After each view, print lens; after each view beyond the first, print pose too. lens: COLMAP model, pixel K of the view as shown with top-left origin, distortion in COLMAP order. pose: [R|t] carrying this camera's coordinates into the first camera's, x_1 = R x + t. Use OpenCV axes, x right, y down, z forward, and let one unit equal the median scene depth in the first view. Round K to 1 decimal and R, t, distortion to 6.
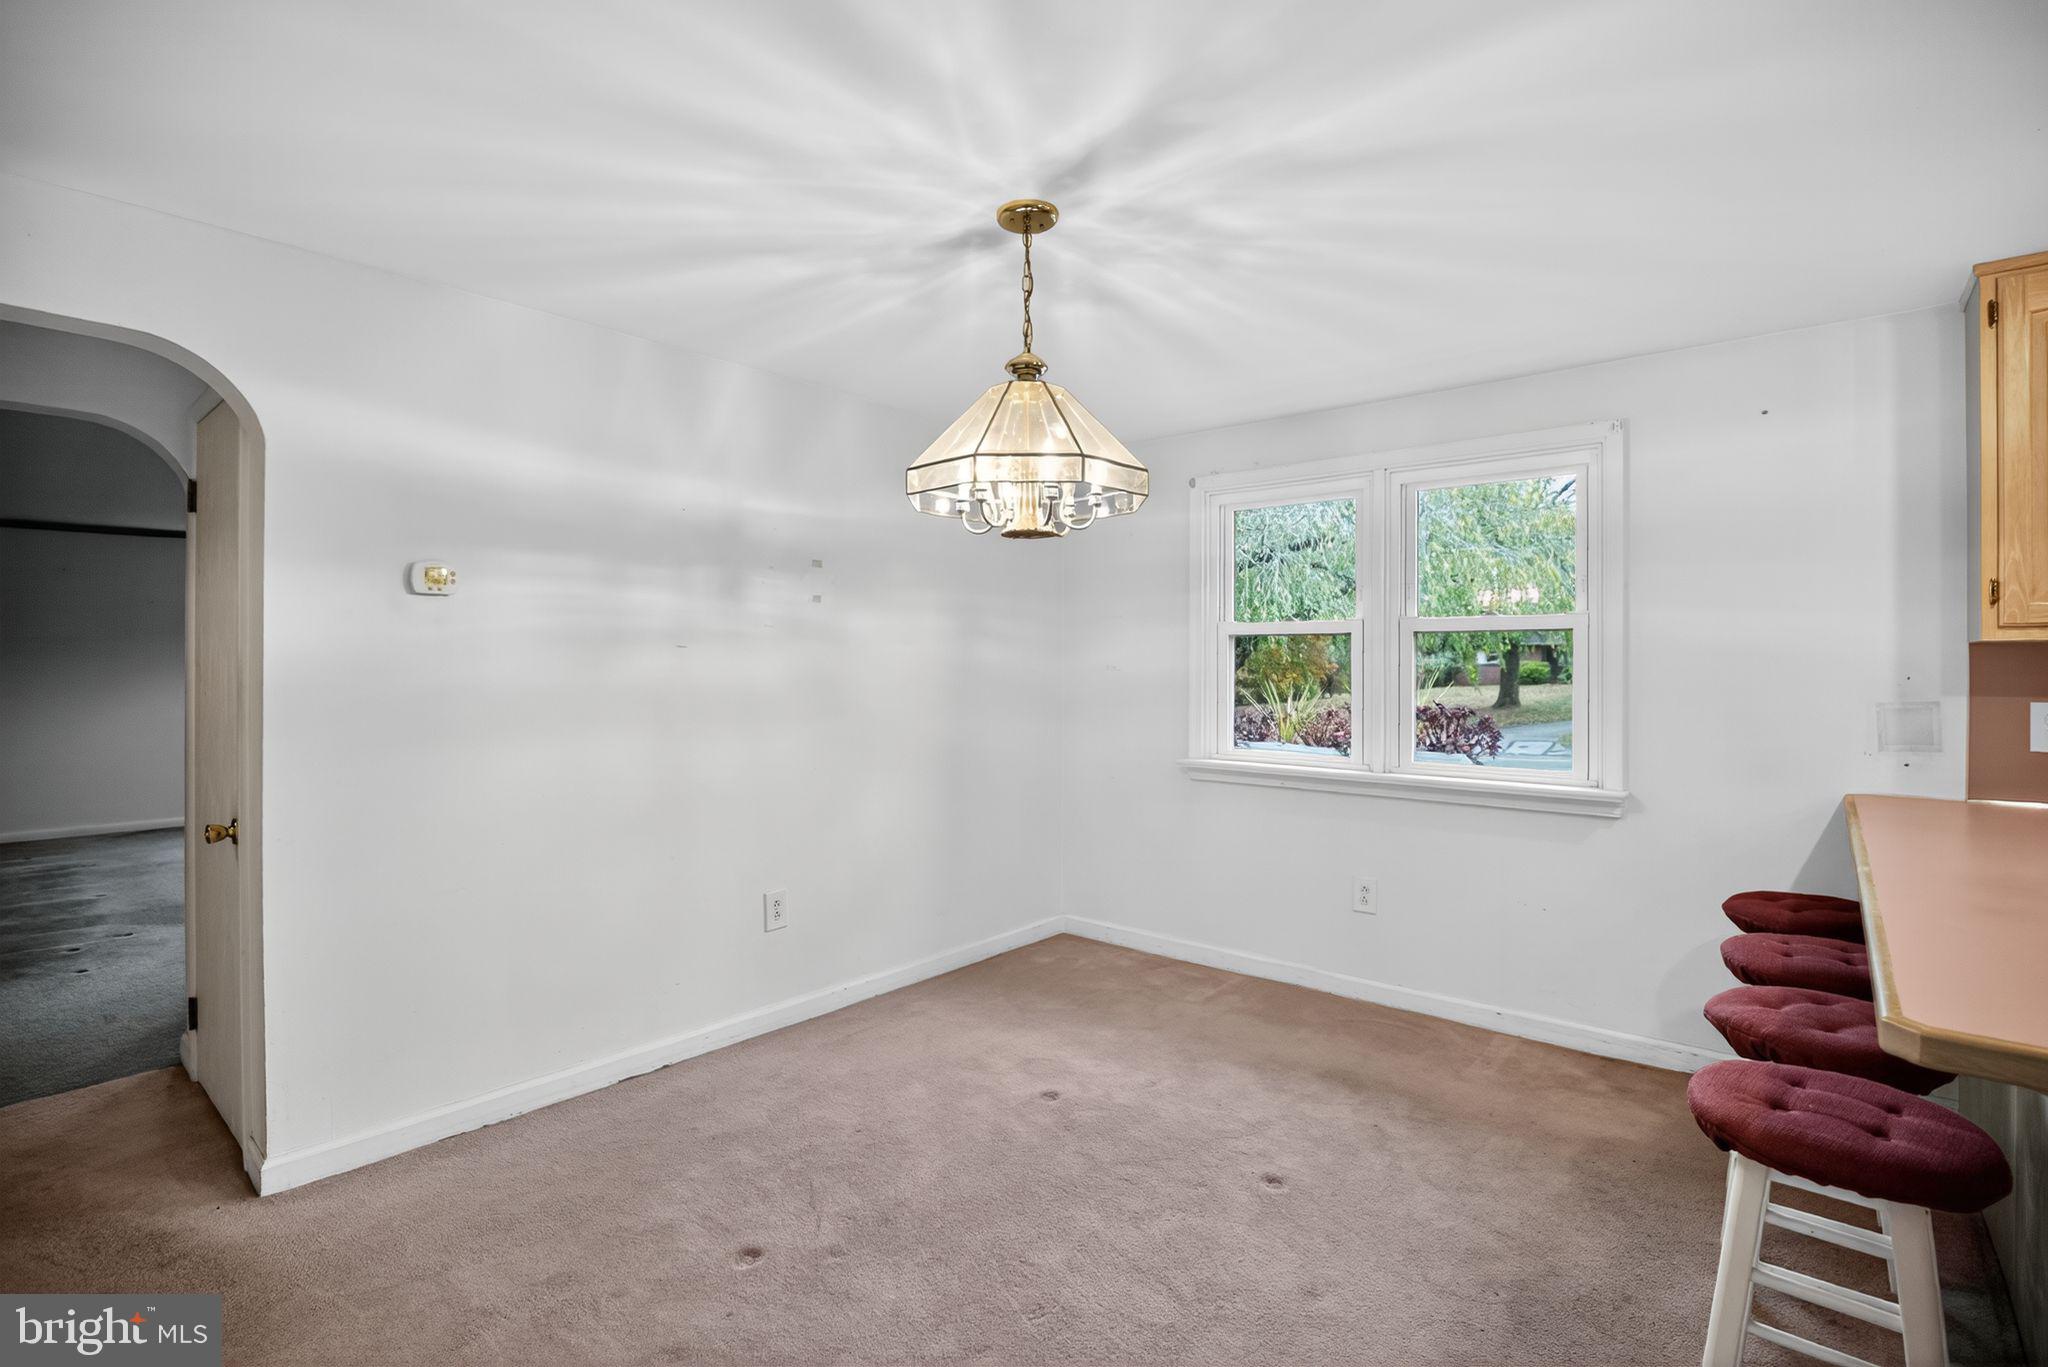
lens RADIAL K [[954.2, 0, 1041.4], [0, 954.2, 670.7], [0, 0, 1]] dist [-0.033629, 0.004073]
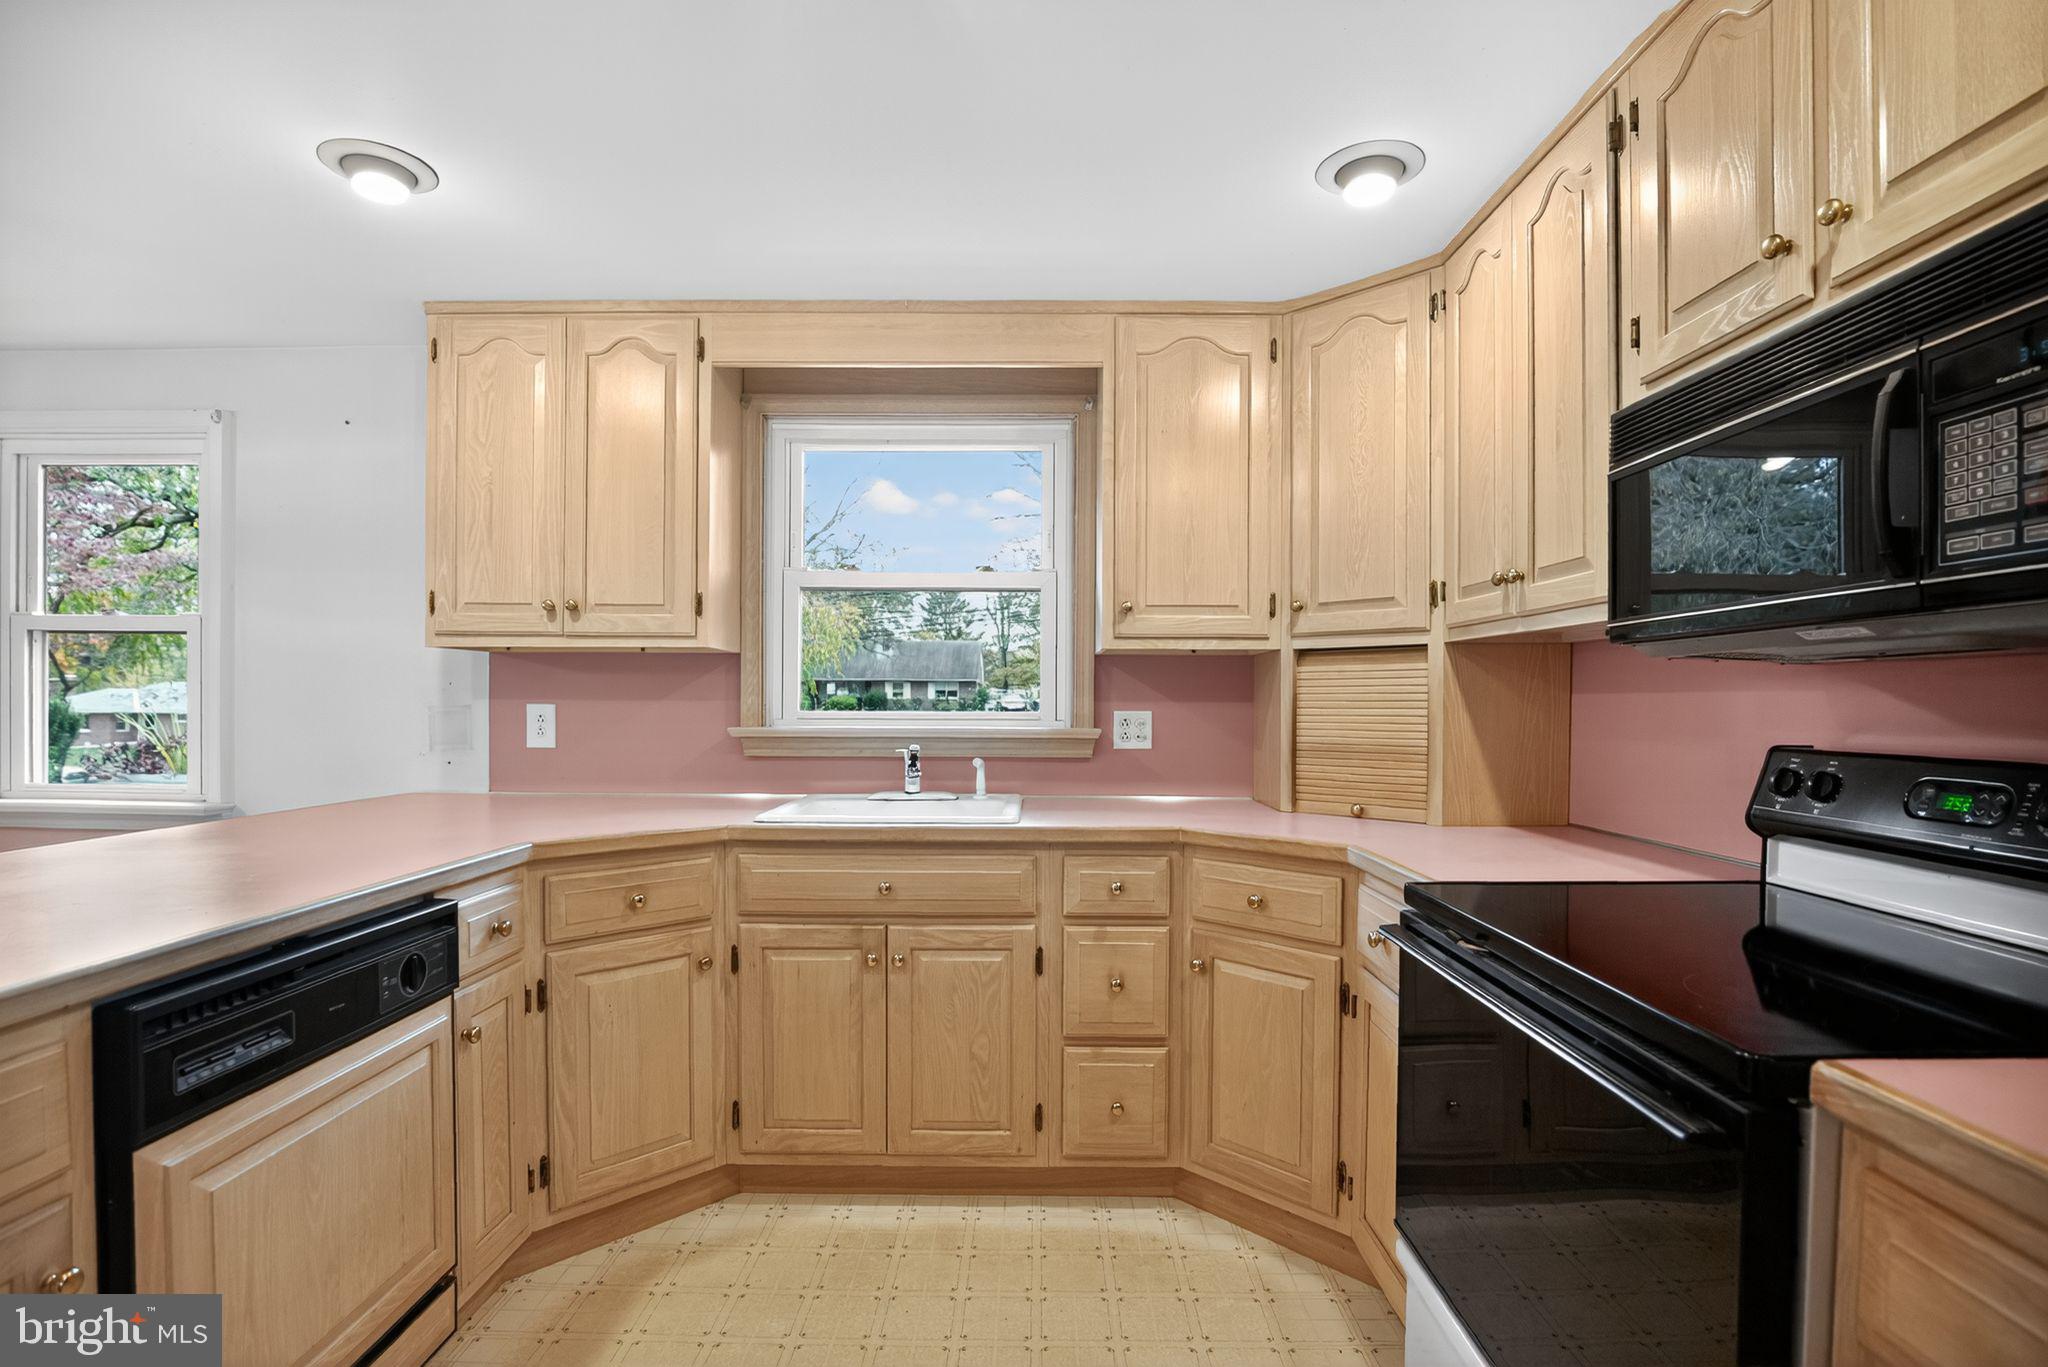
lens RADIAL K [[954.2, 0, 1032.5], [0, 954.2, 716.5], [0, 0, 1]] dist [-0.033629, 0.004073]
pose [[0.772090, -0.005001, 0.635494, 0.747795], [-0.003100, 0.999928, 0.011635, 0.031198], [-0.635506, -0.010953, 0.772018, -0.280727]]
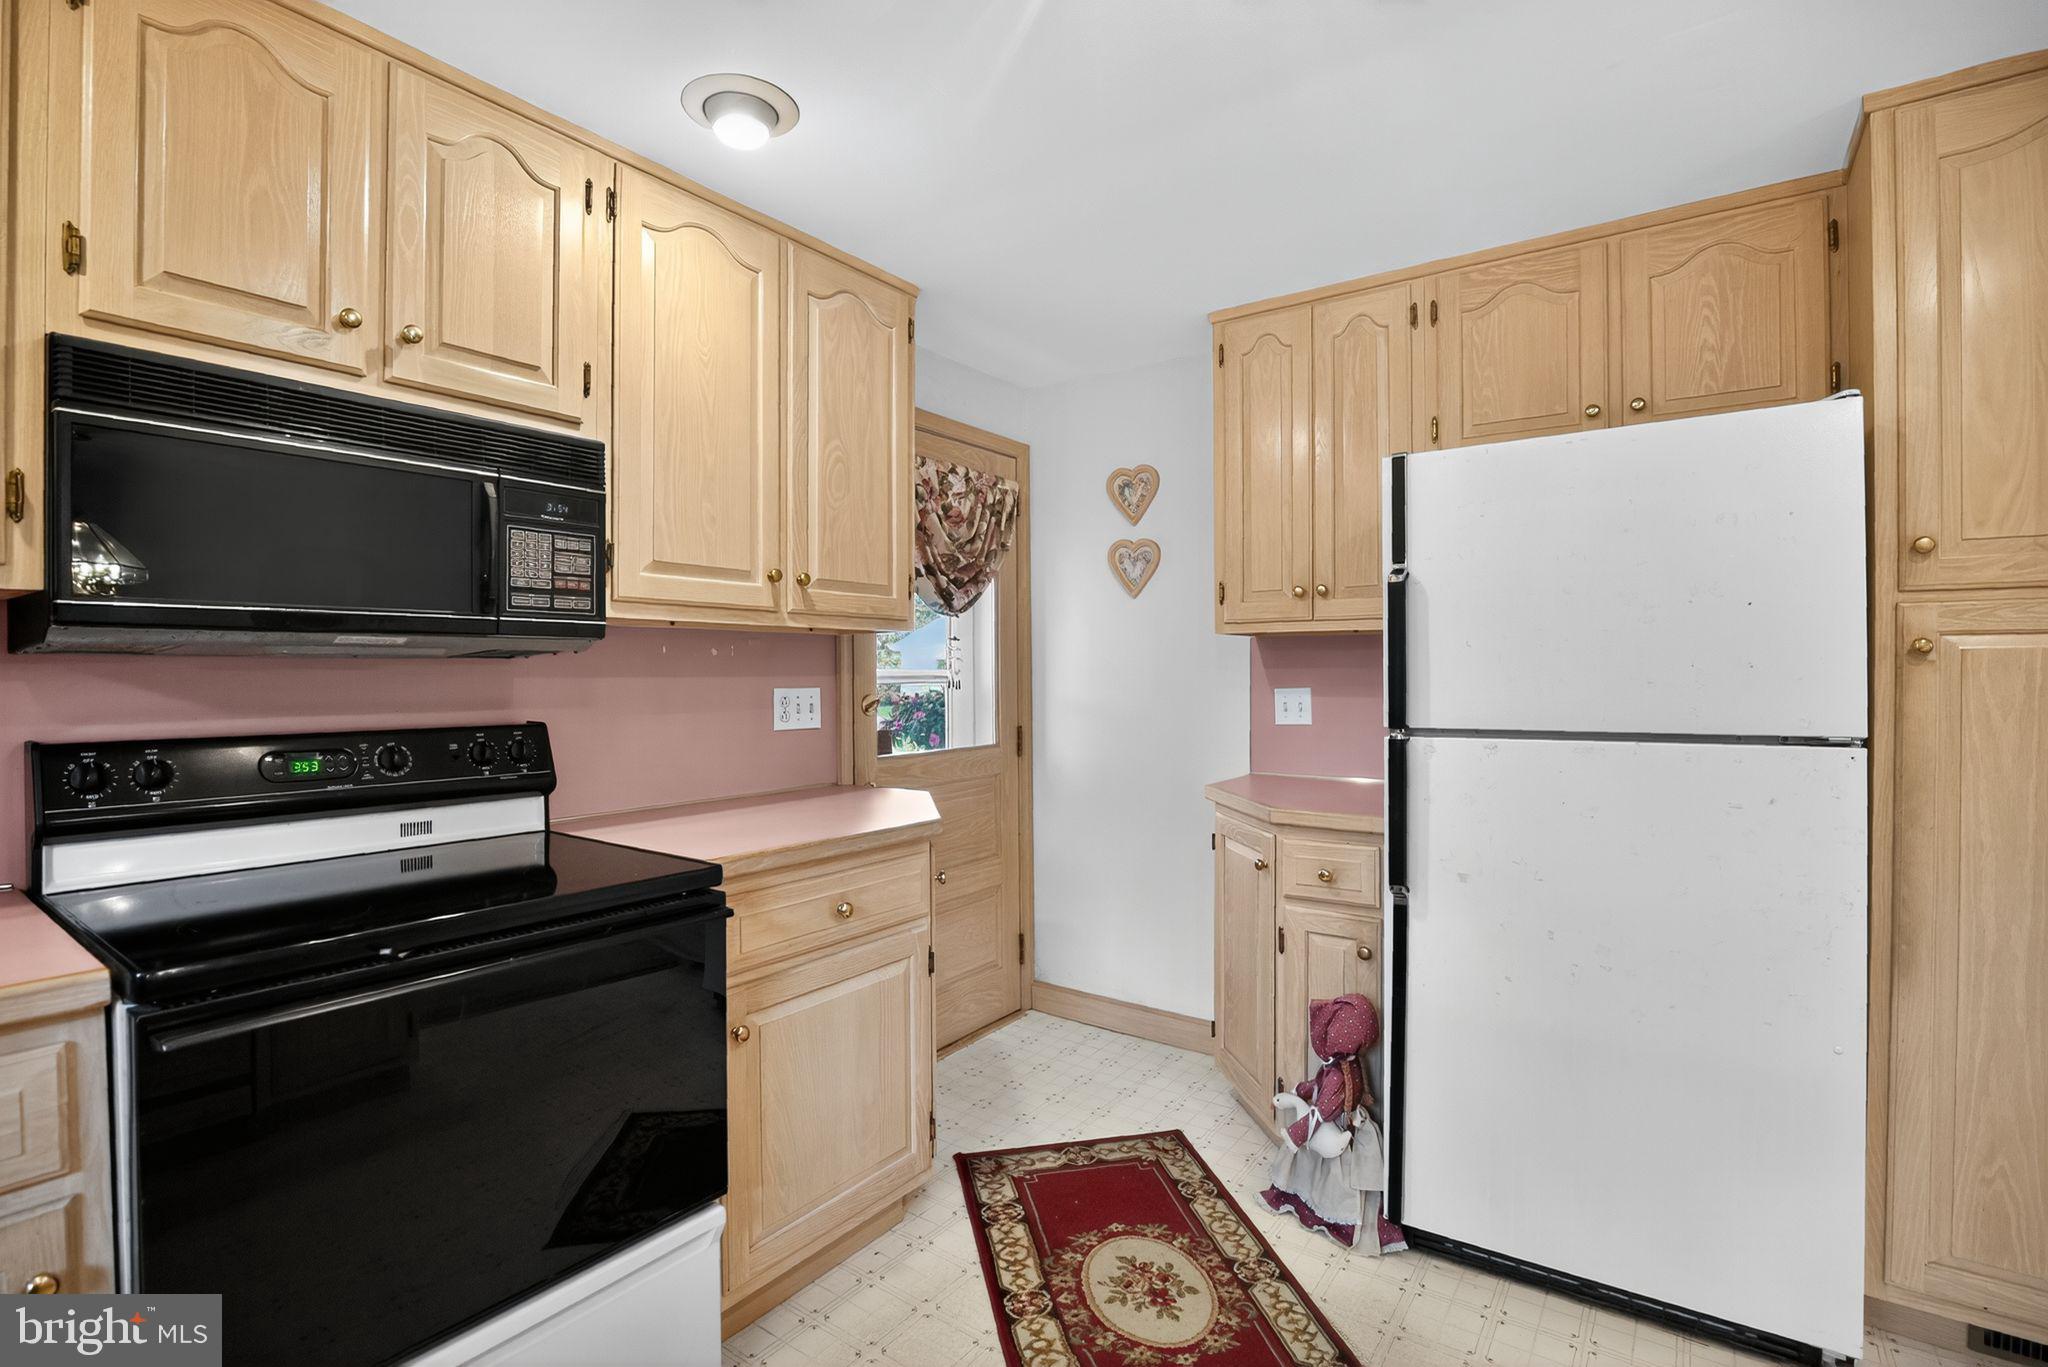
lens RADIAL K [[954.2, 0, 1031.4], [0, 954.2, 678.5], [0, 0, 1]] dist [-0.033629, 0.004073]
pose [[-0.997397, 0.000919, -0.072096, 0.951733], [0.000021, 0.999922, 0.012454, 0.012792], [0.072102, 0.012420, -0.997320, 0.420046]]
